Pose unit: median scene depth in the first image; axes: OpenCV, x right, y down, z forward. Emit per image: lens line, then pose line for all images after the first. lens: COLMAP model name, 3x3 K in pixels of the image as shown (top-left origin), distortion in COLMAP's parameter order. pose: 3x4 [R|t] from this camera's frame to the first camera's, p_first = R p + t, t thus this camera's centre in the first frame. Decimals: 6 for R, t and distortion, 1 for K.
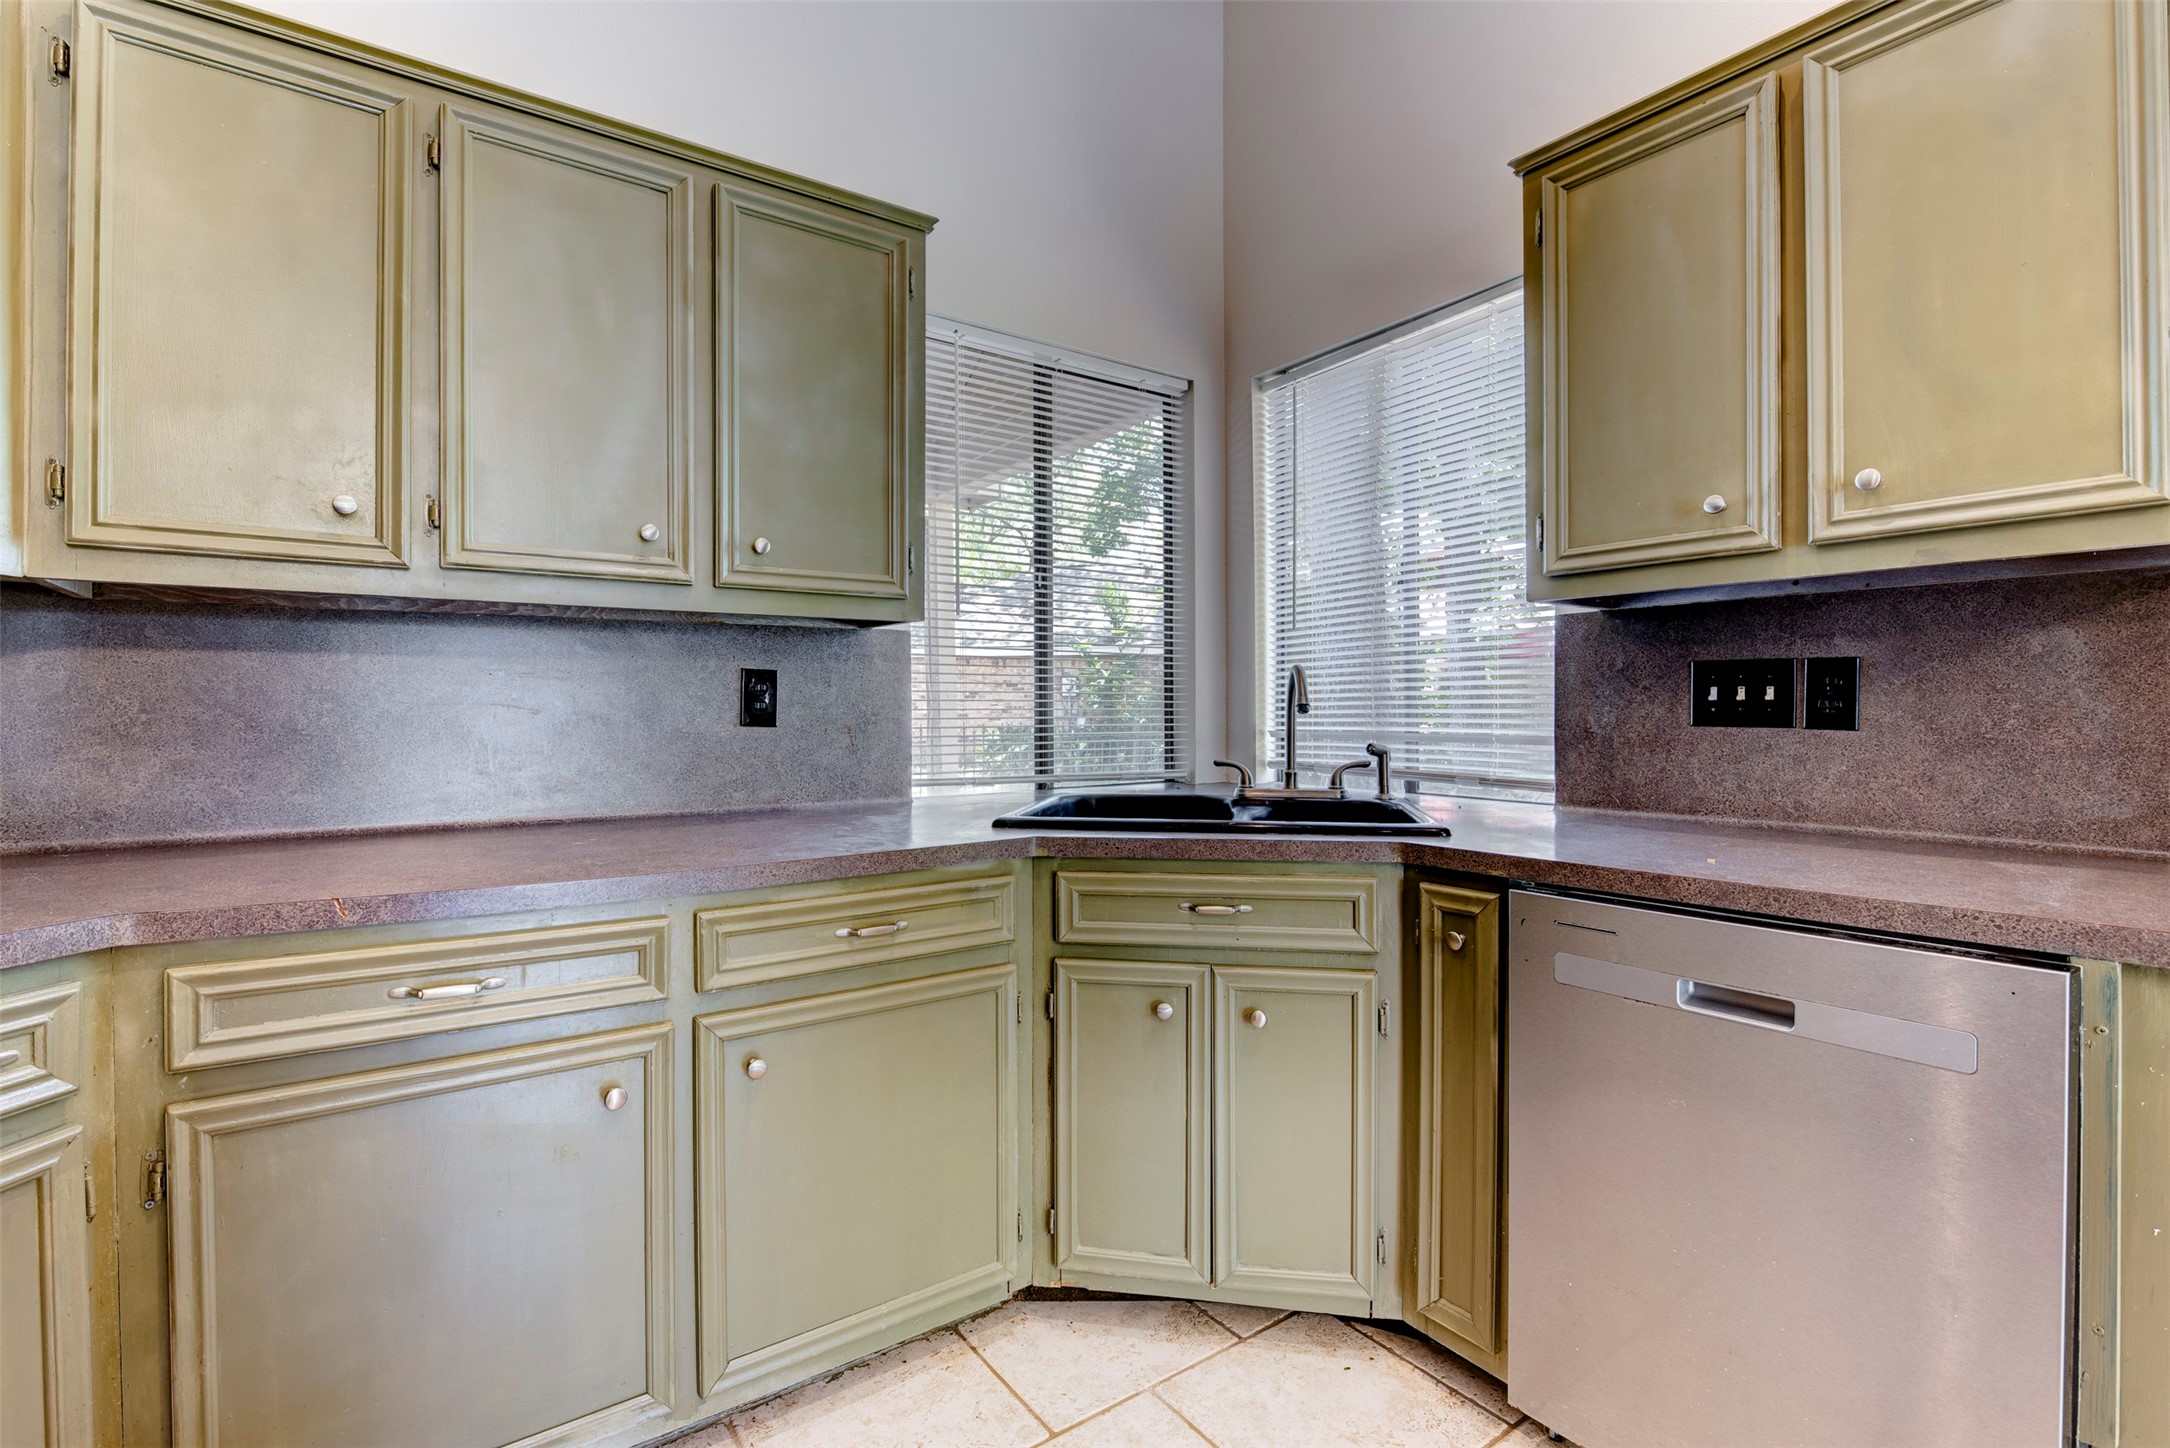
lens RADIAL K [[988.3, 0, 1084.5], [0, 988.3, 716.1], [0, 0, 1]] dist [-0.000225, -0.000507]
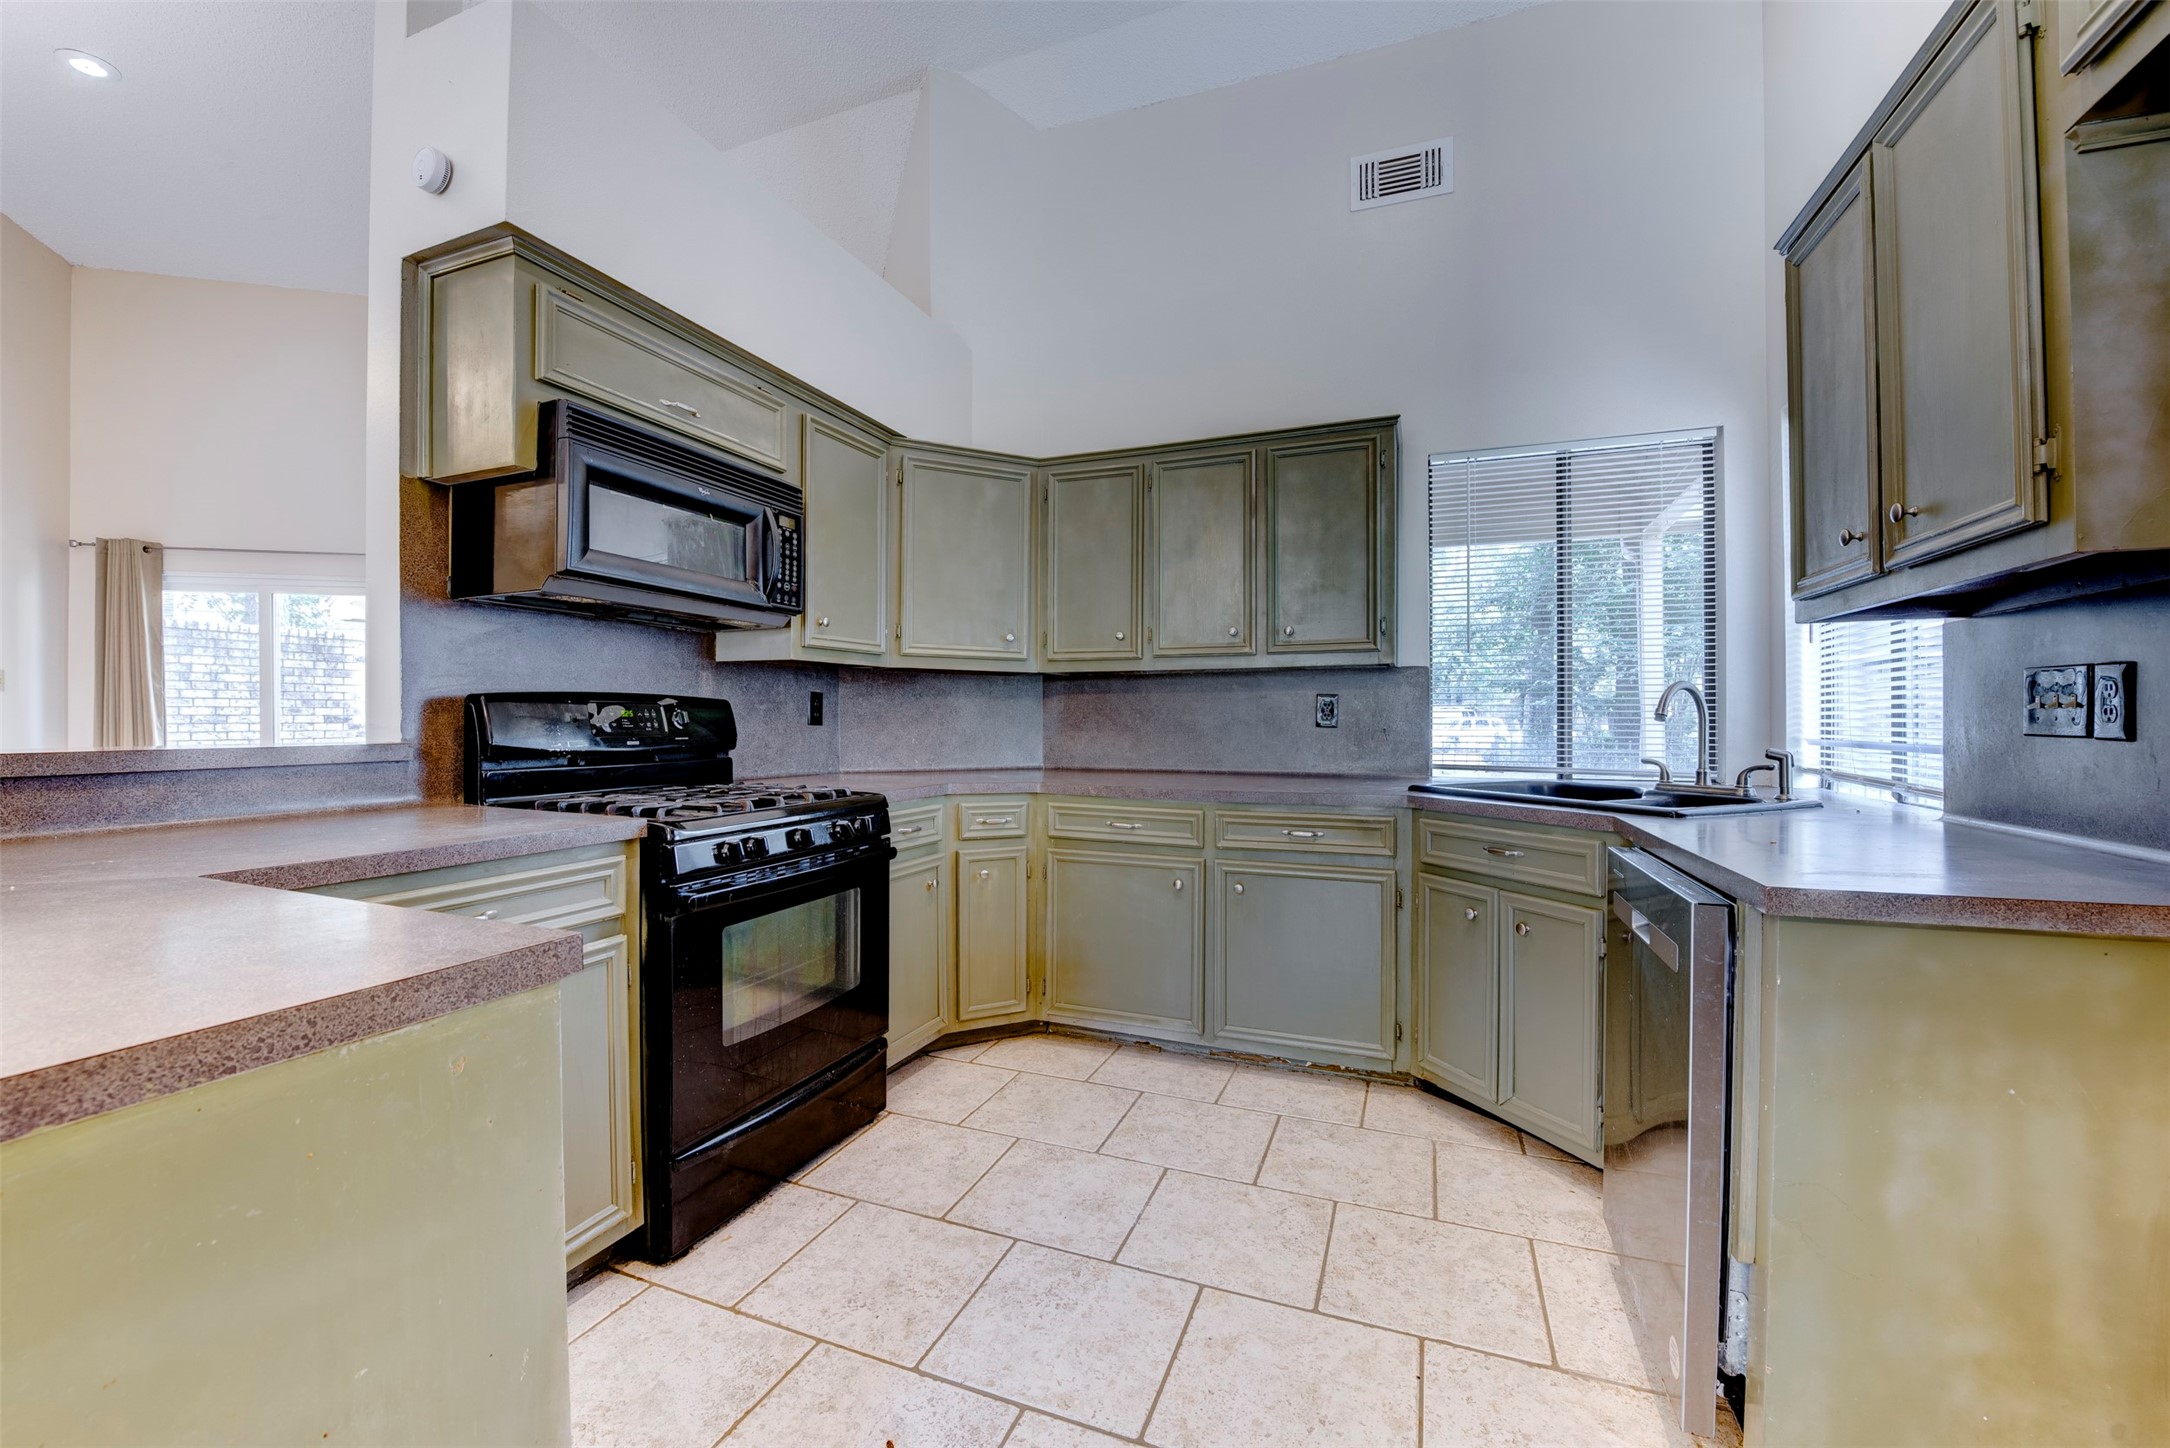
lens RADIAL K [[864.6, 0, 1083.9], [0, 864.6, 722.4], [0, 0, 1]] dist [-0.017668, -0.001466]
pose [[0.540306, 0.003138, -0.841463, 0.877383], [-0.008665, 0.999961, -0.001835, 0.009886], [0.841424, 0.008282, 0.540312, -0.222800]]
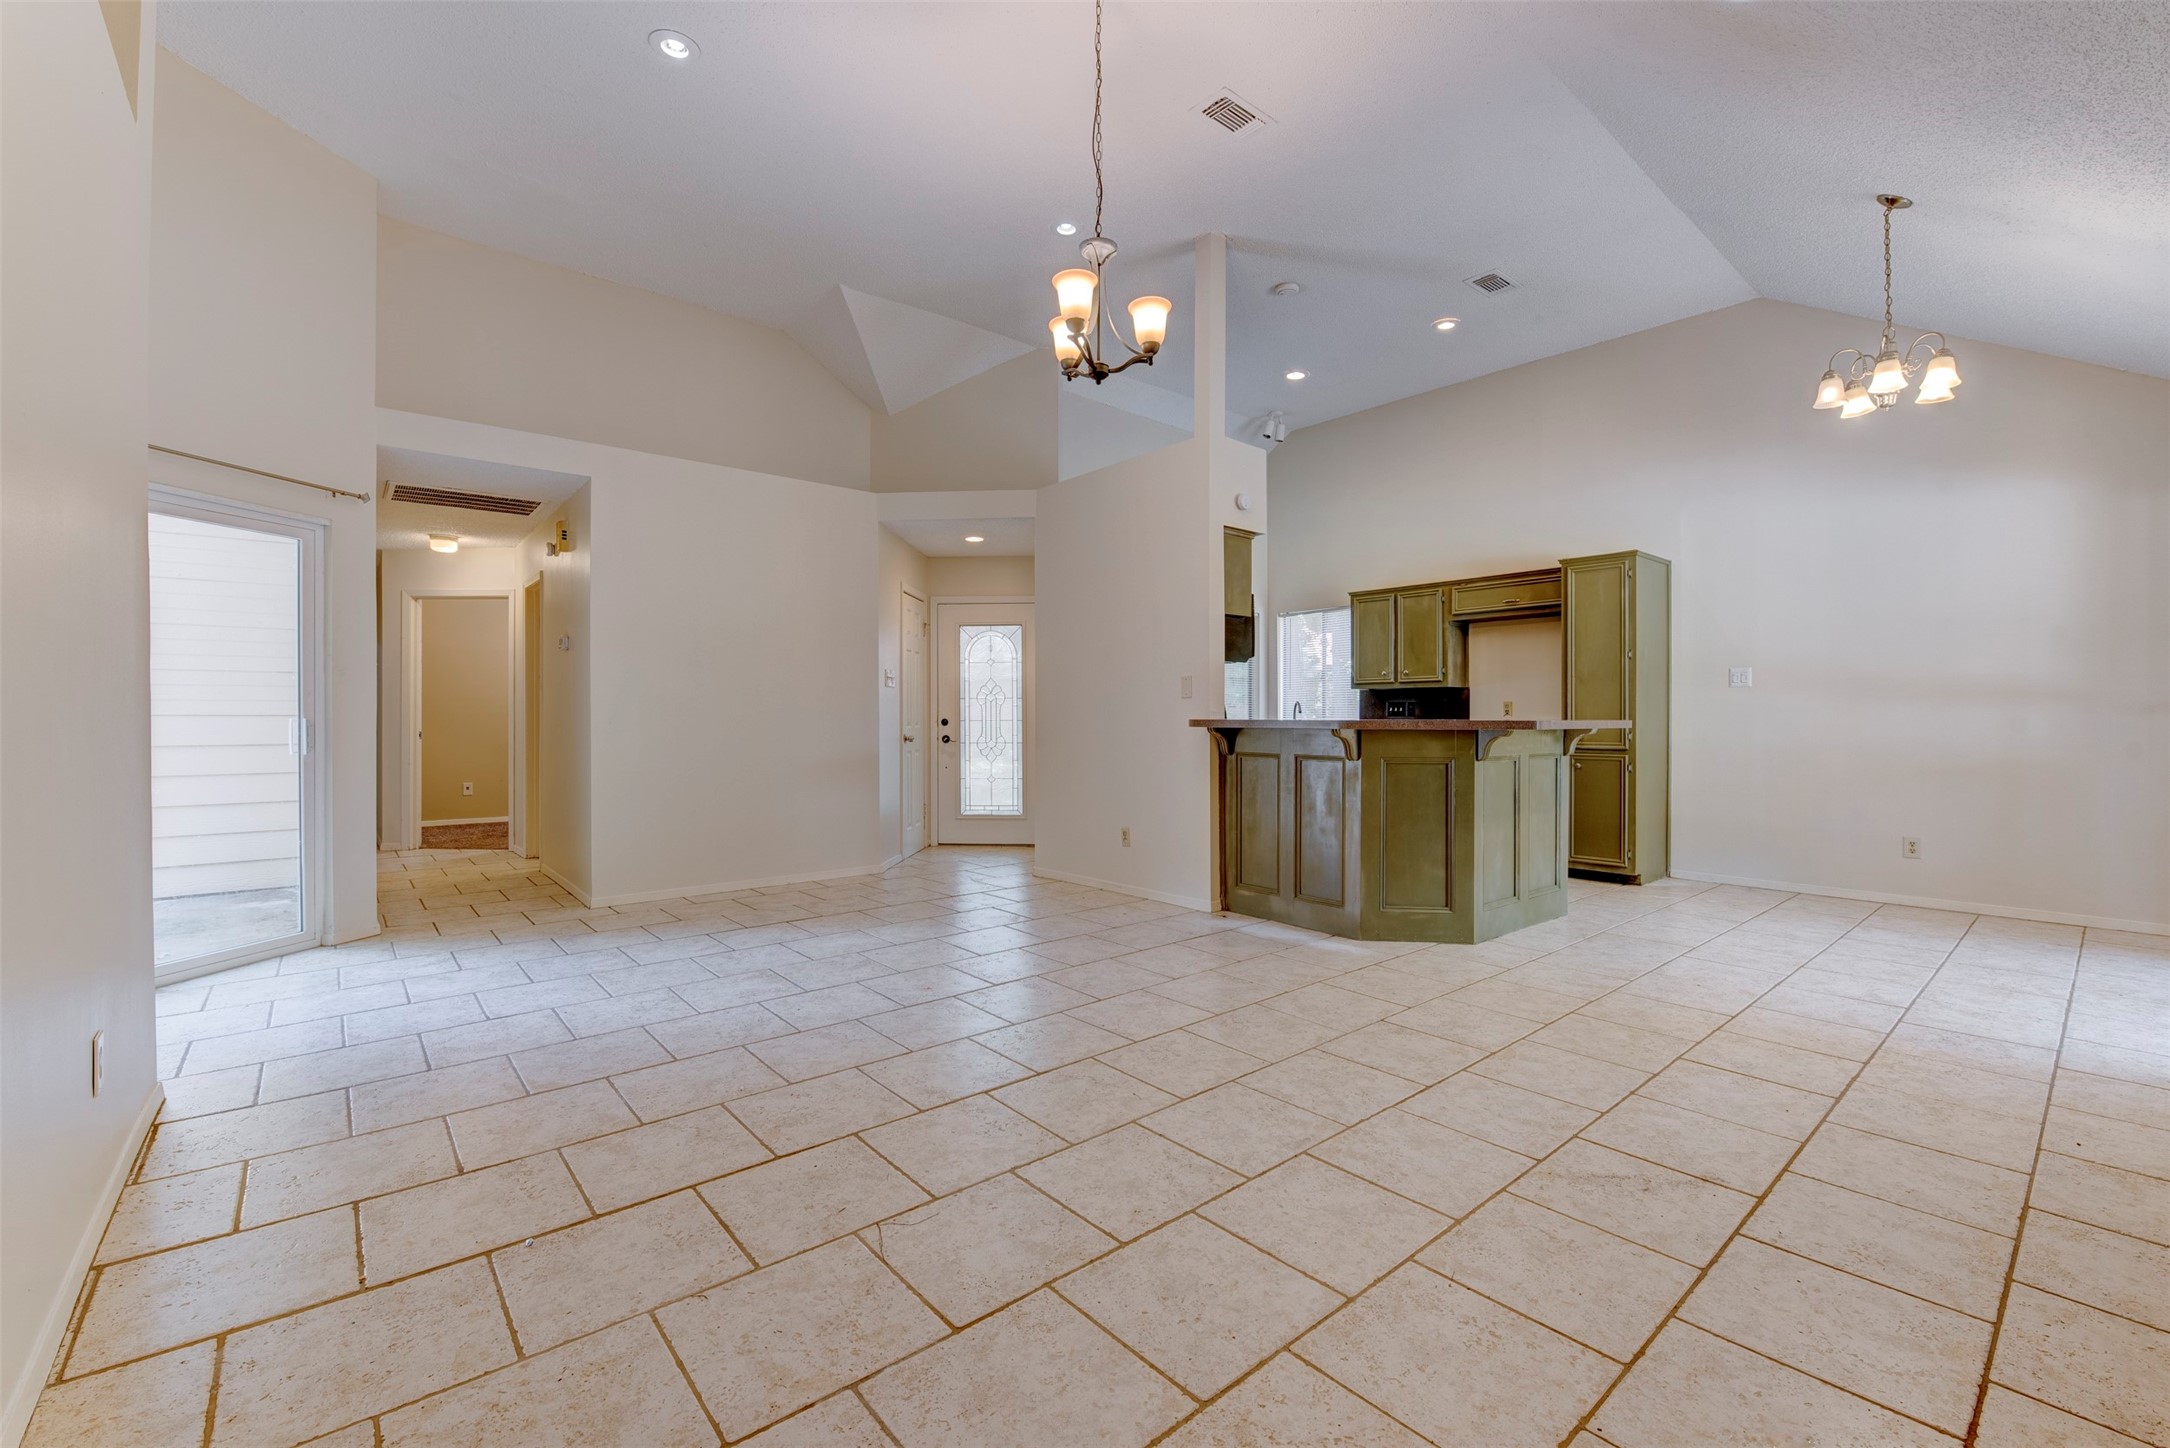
lens RADIAL K [[905.1, 0, 1086.6], [0, 905.1, 717.7], [0, 0, 1]] dist [-0.015366, -0.000280]
pose [[0.996522, 0.003833, 0.083246, -1.167401], [-0.002846, 0.999924, -0.011973, 0.071181], [-0.083286, 0.011694, 0.996457, -3.196898]]
